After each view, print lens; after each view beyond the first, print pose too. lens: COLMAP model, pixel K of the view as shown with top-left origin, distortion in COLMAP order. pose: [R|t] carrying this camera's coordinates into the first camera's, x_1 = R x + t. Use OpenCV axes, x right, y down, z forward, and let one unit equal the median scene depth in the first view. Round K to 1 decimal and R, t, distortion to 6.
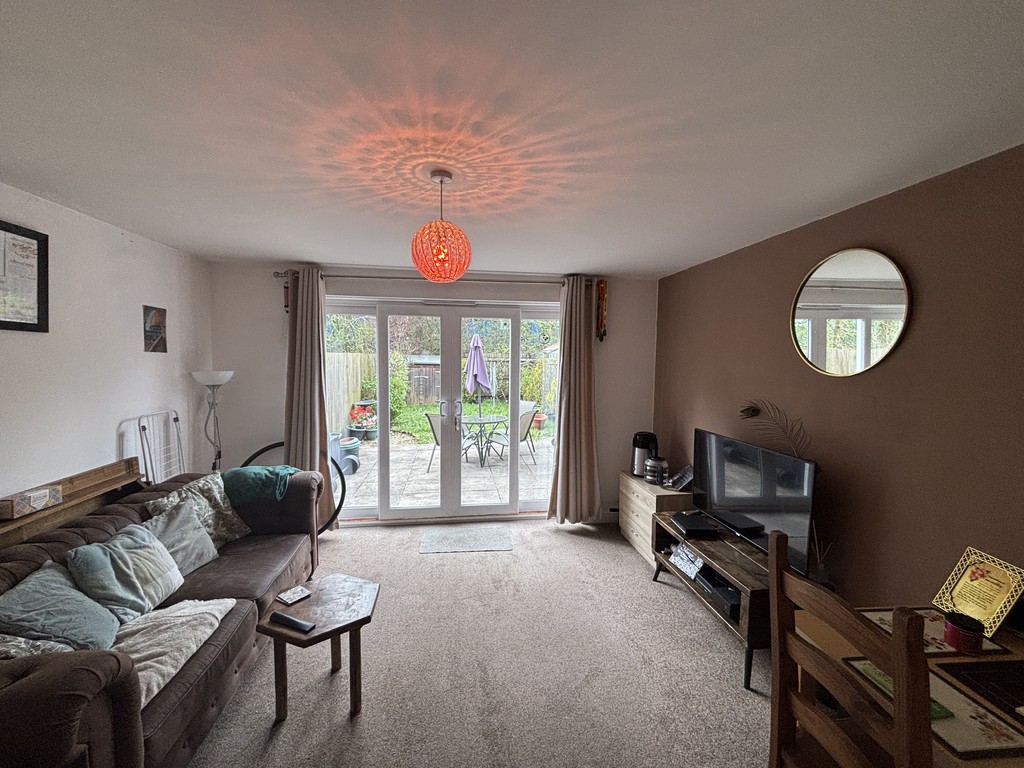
lens RADIAL K [[411.1, 0, 511.2], [0, 411.1, 384.3], [0, 0, 1]] dist [0.000985, -0.002392]
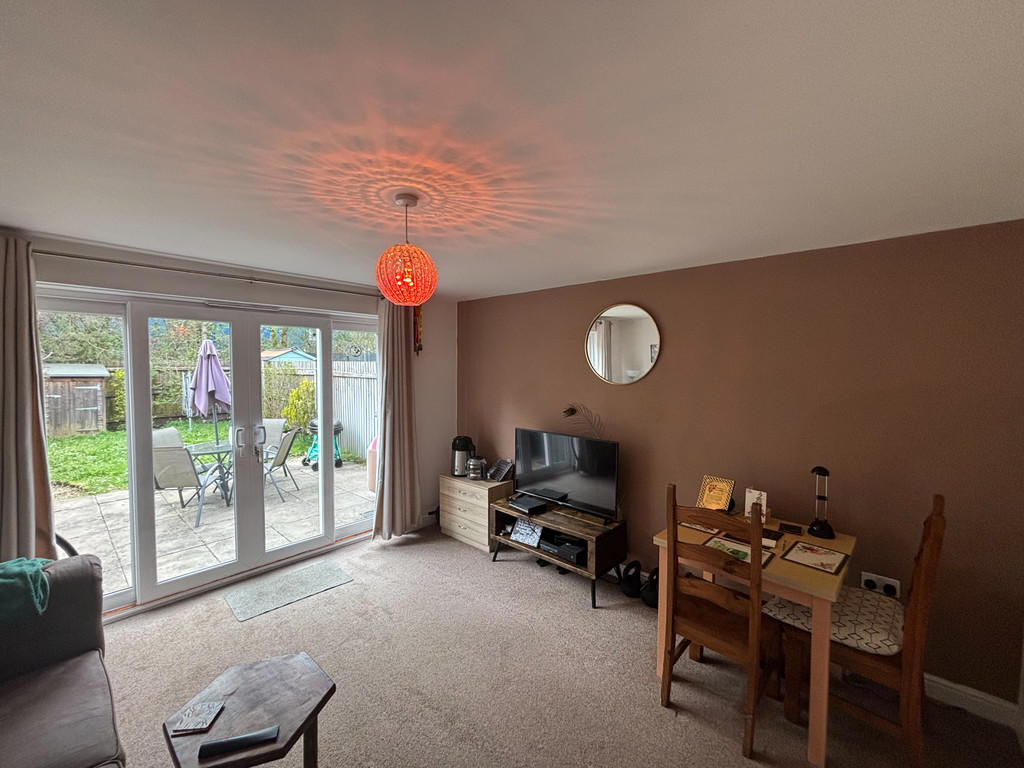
lens RADIAL K [[411.1, 0, 508.9], [0, 411.1, 383.6], [0, 0, 1]] dist [0.000985, -0.002392]
pose [[0.767212, -0.036206, 0.640371, -0.389844], [0.045127, 0.998978, 0.002416, -0.034087], [-0.639804, 0.027044, 0.768062, 0.059728]]
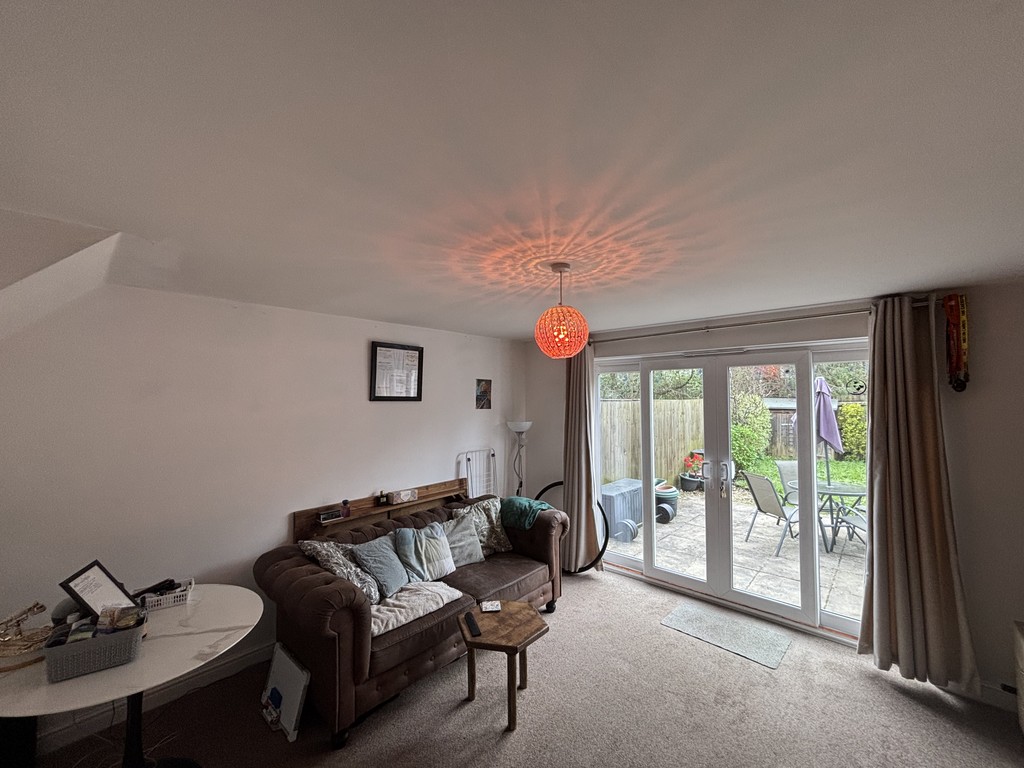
lens RADIAL K [[411.1, 0, 515.5], [0, 411.1, 384.1], [0, 0, 1]] dist [0.000985, -0.002392]
pose [[0.640907, -0.036591, -0.766746, 0.375550], [-0.039949, 0.995920, -0.080920, -0.054008], [0.766578, 0.082493, 0.636830, 0.130084]]
